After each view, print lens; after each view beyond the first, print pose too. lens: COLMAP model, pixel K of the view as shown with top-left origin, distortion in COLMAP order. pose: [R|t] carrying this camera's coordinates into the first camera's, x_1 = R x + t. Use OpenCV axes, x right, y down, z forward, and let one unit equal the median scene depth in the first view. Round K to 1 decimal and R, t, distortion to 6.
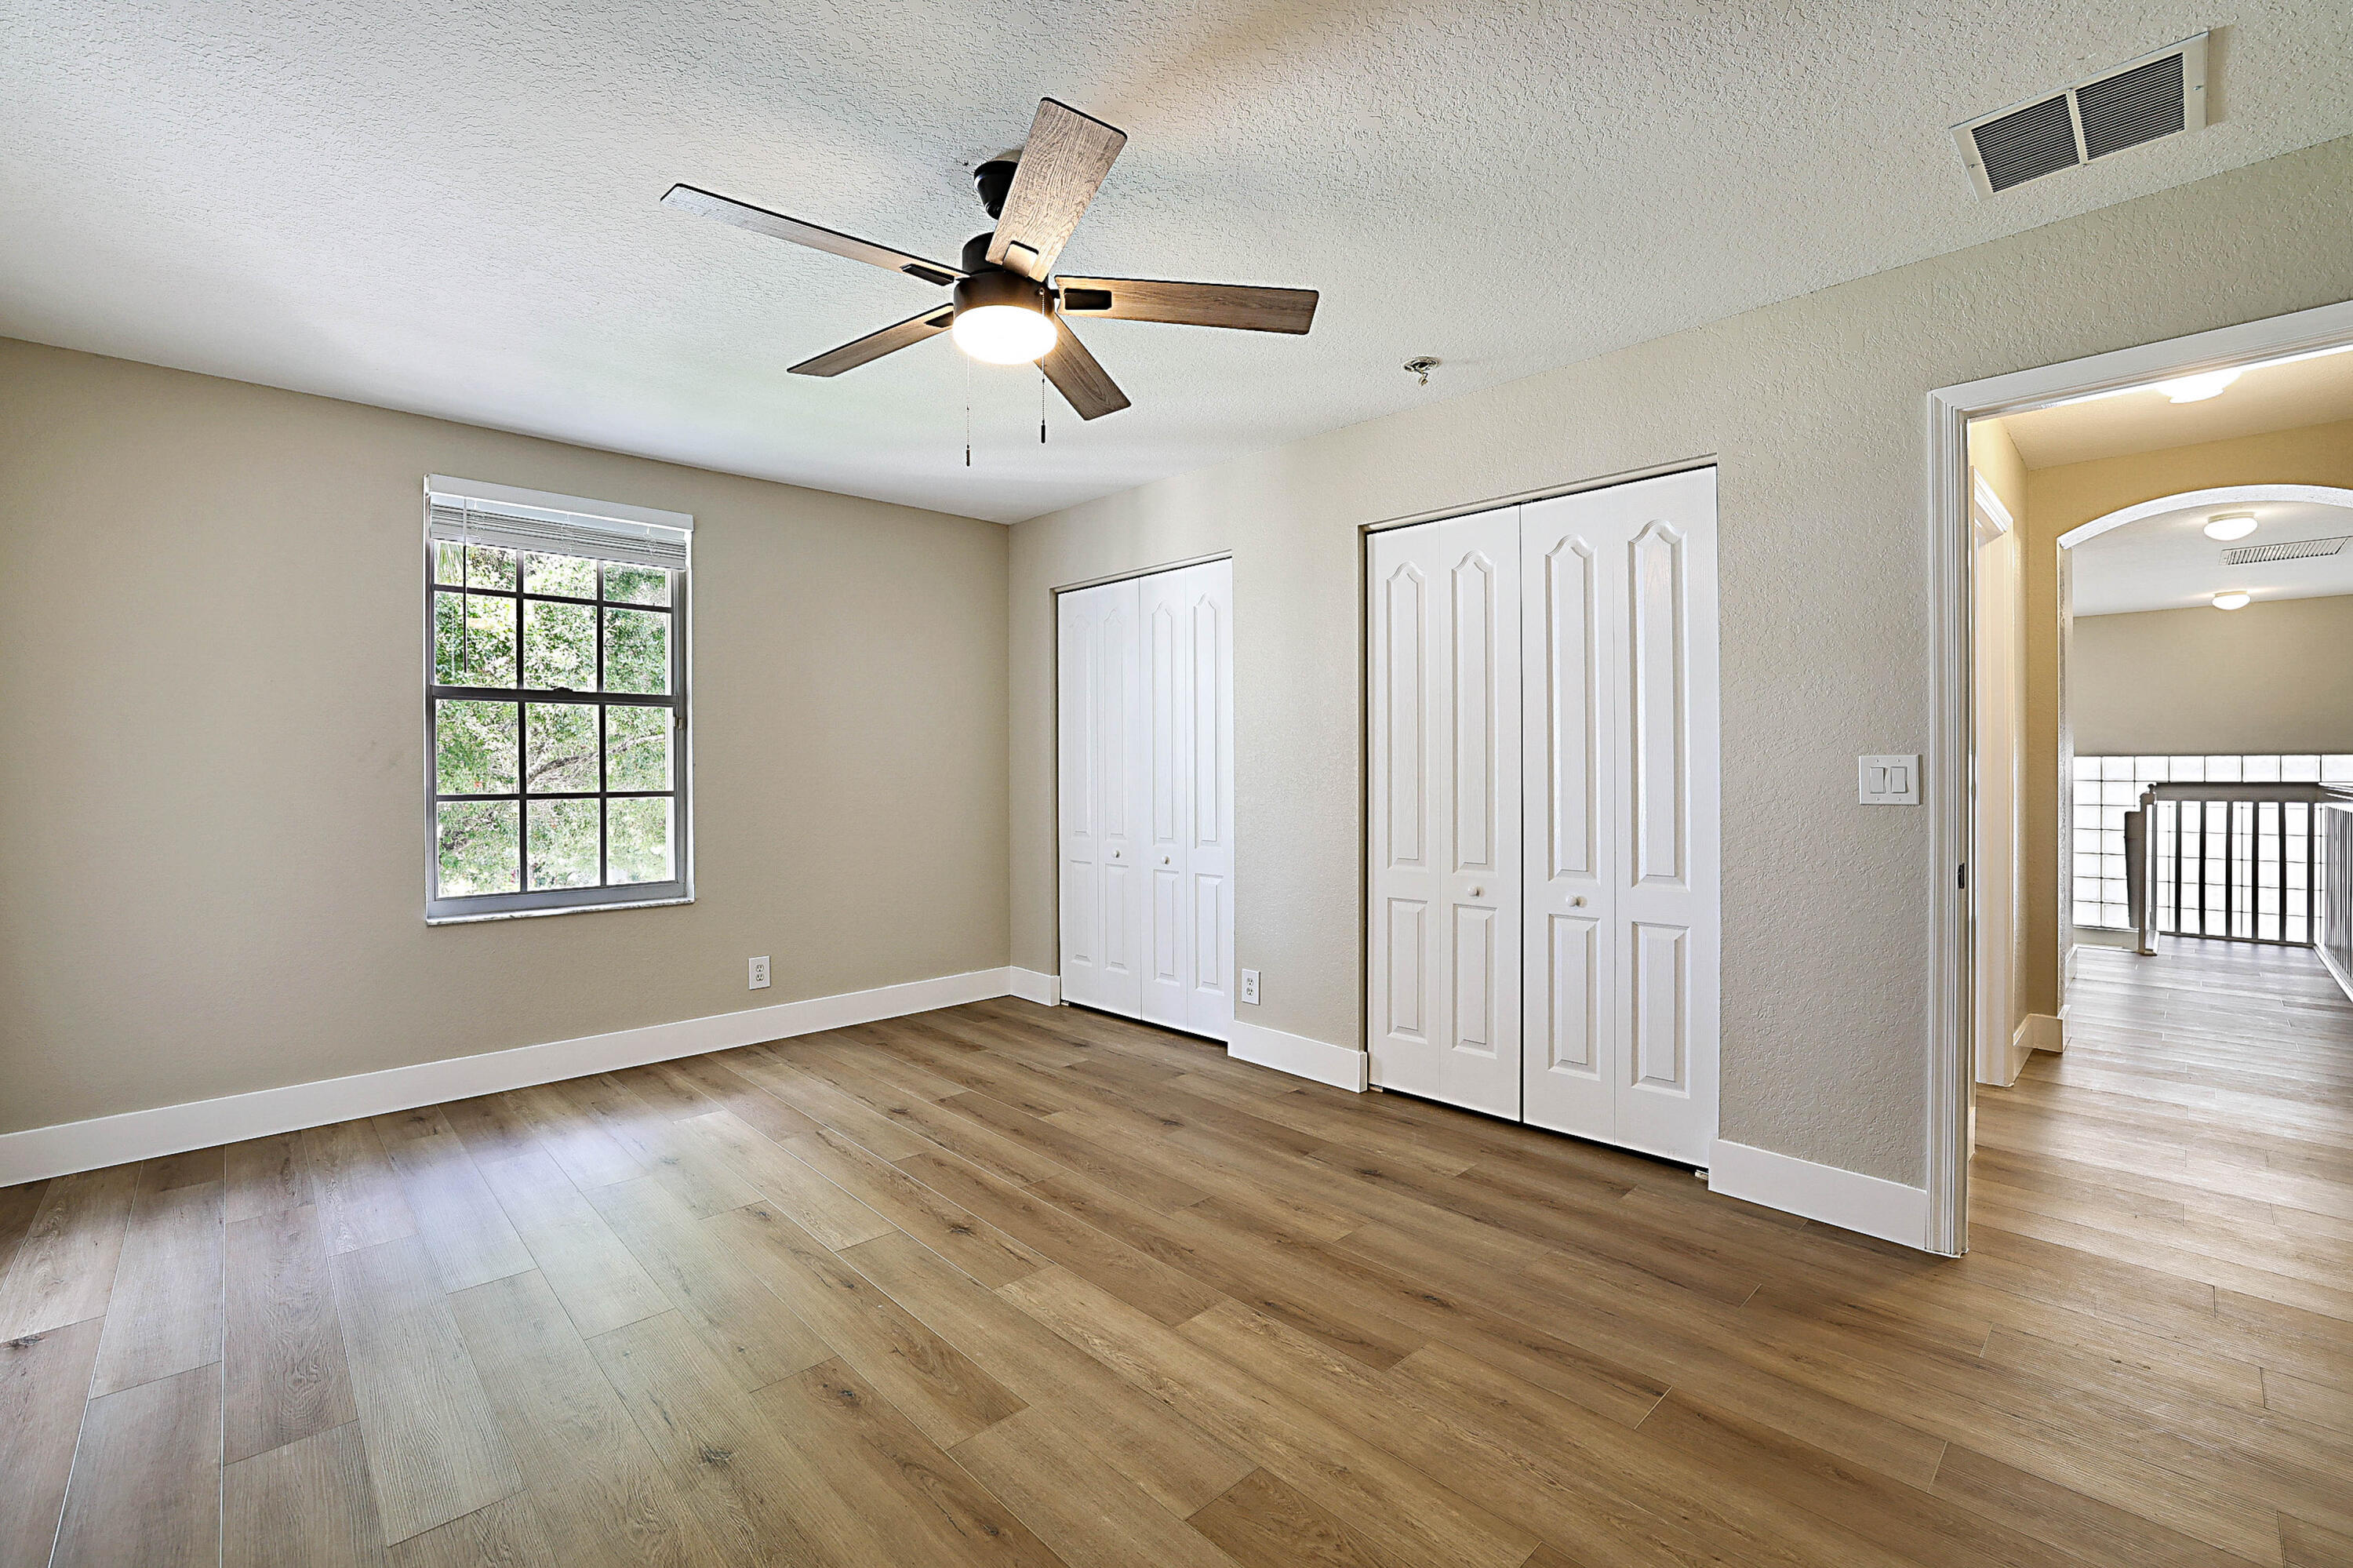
lens RADIAL K [[1011.1, 0, 1176.6], [0, 1011.1, 776.4], [0, 0, 1]] dist [-0.043821, 0.015297]
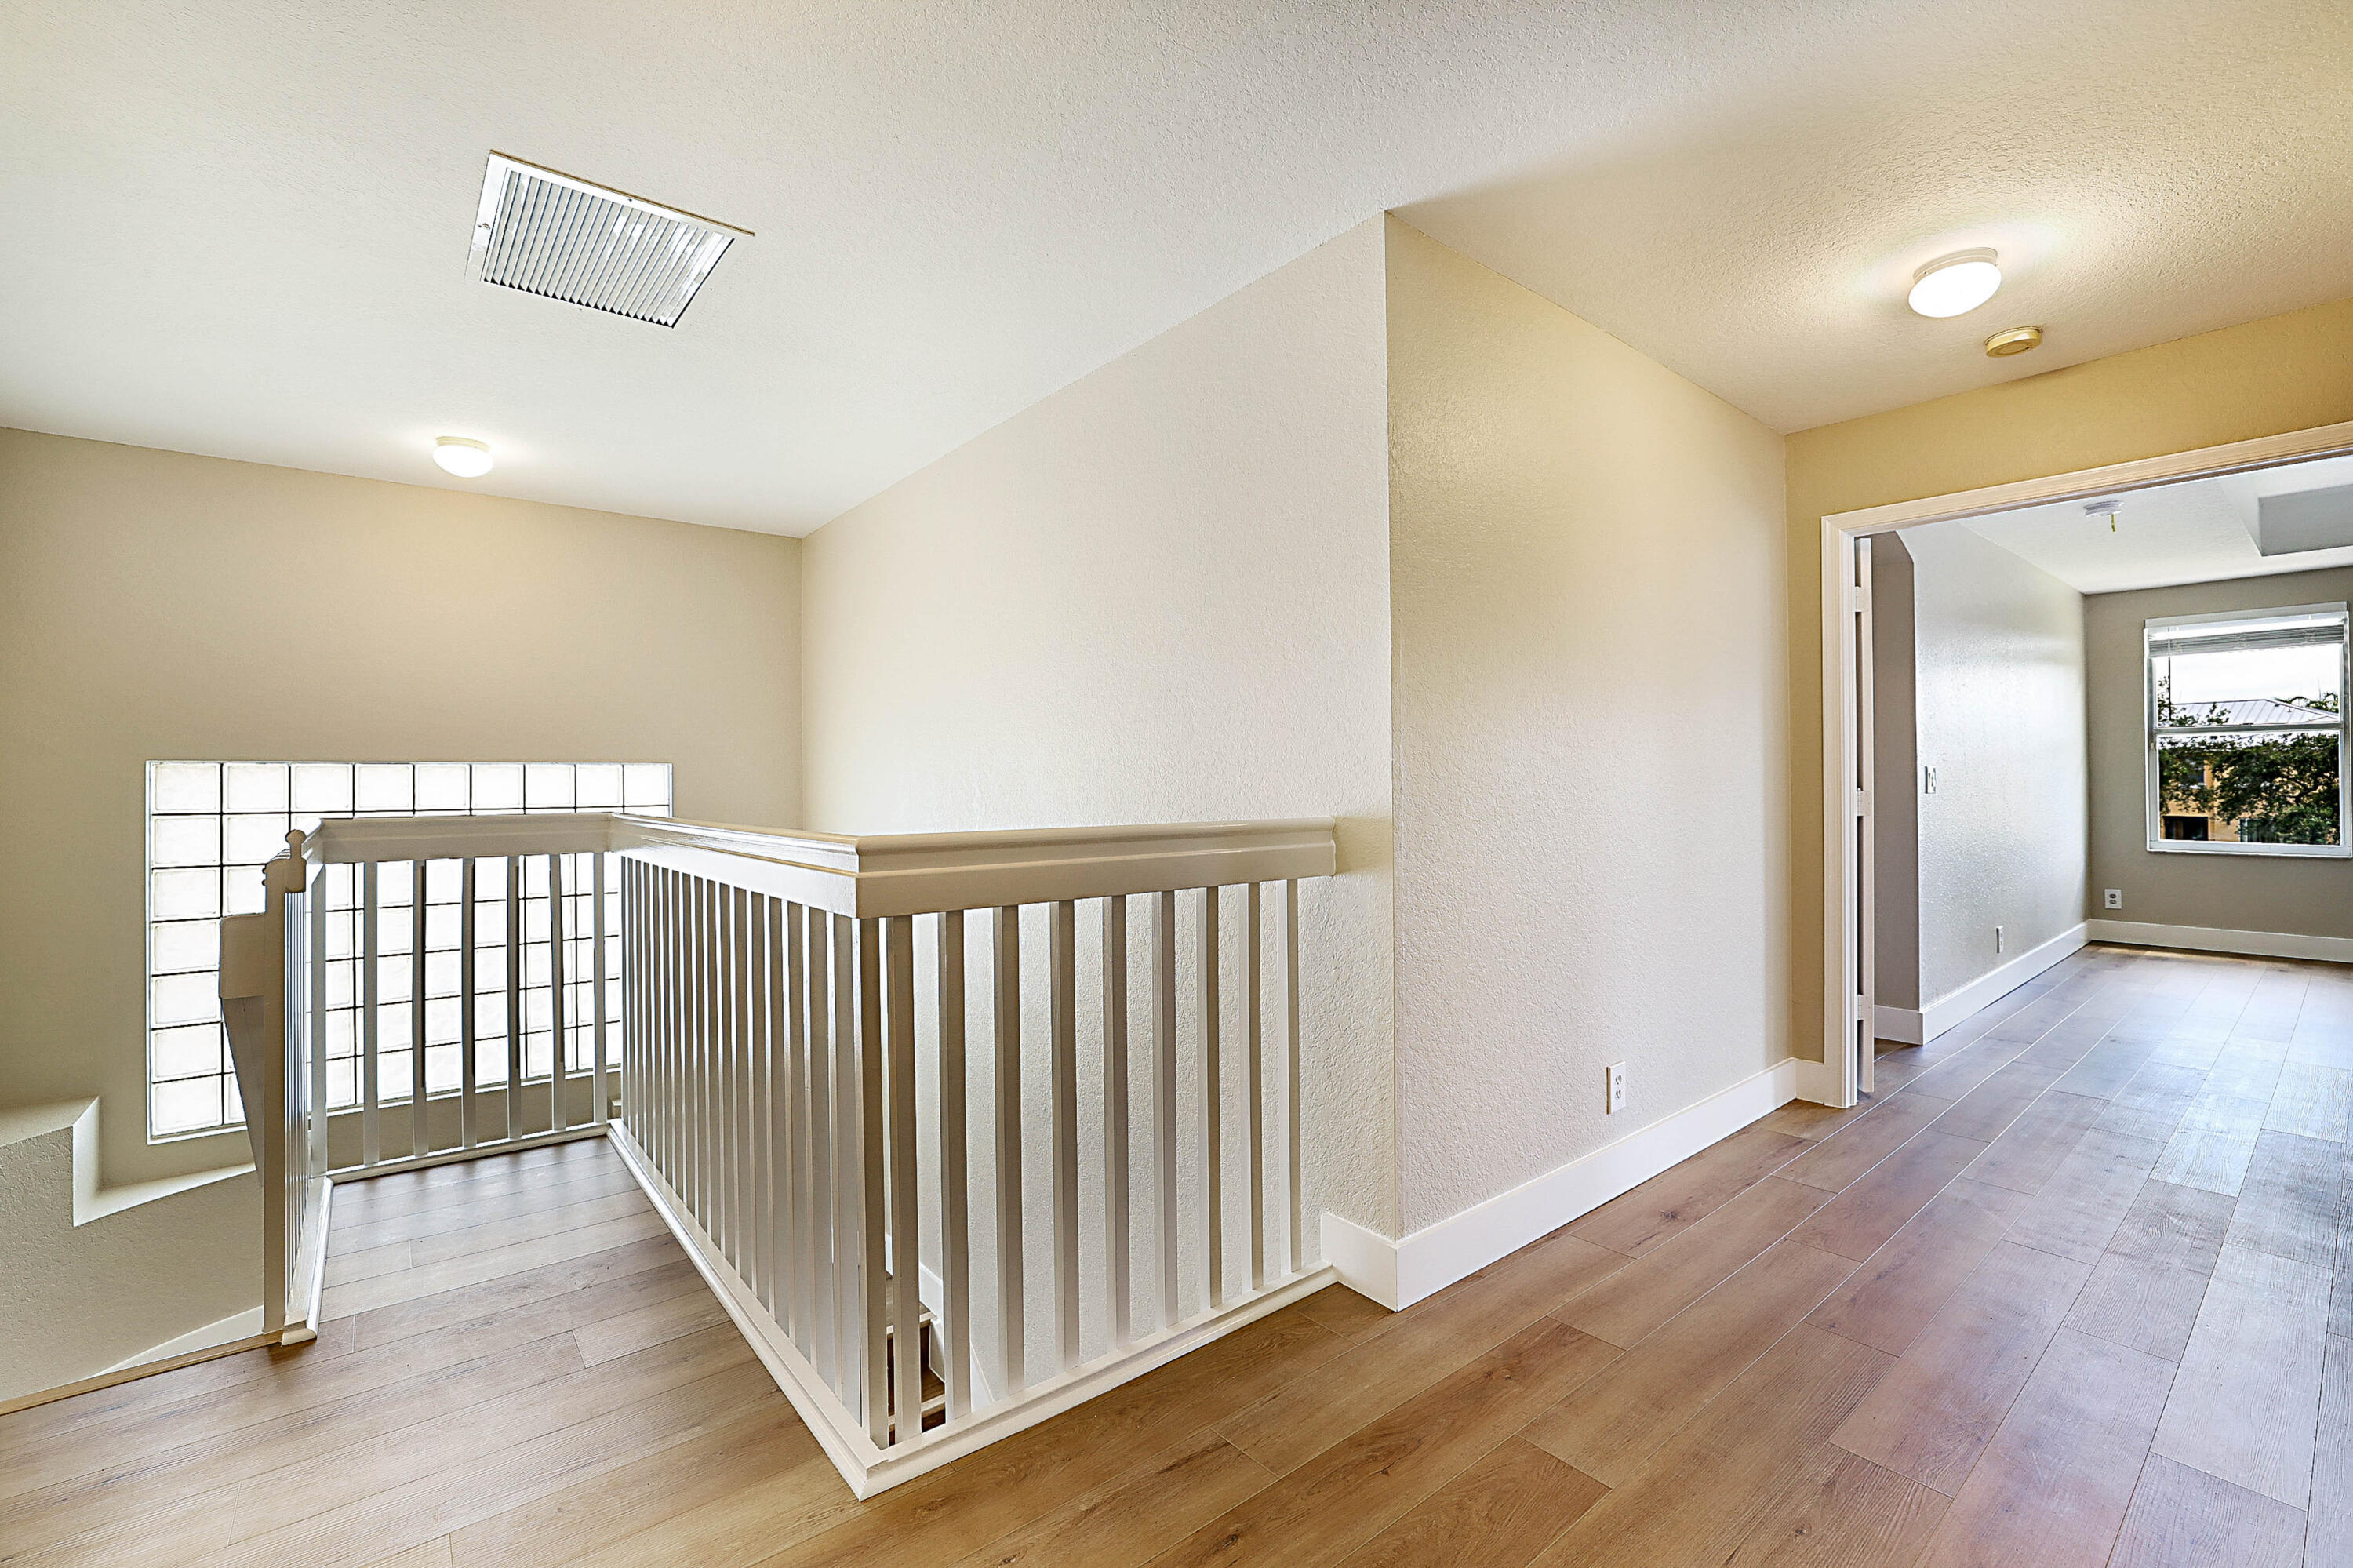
lens RADIAL K [[1011.1, 0, 1176.6], [0, 1011.1, 776.4], [0, 0, 1]] dist [-0.043821, 0.015297]
pose [[0.085414, 0.011352, 0.996281, 0.503668], [0.012529, 0.999844, -0.012466, -0.001384], [-0.996267, 0.013547, 0.085259, 0.497119]]
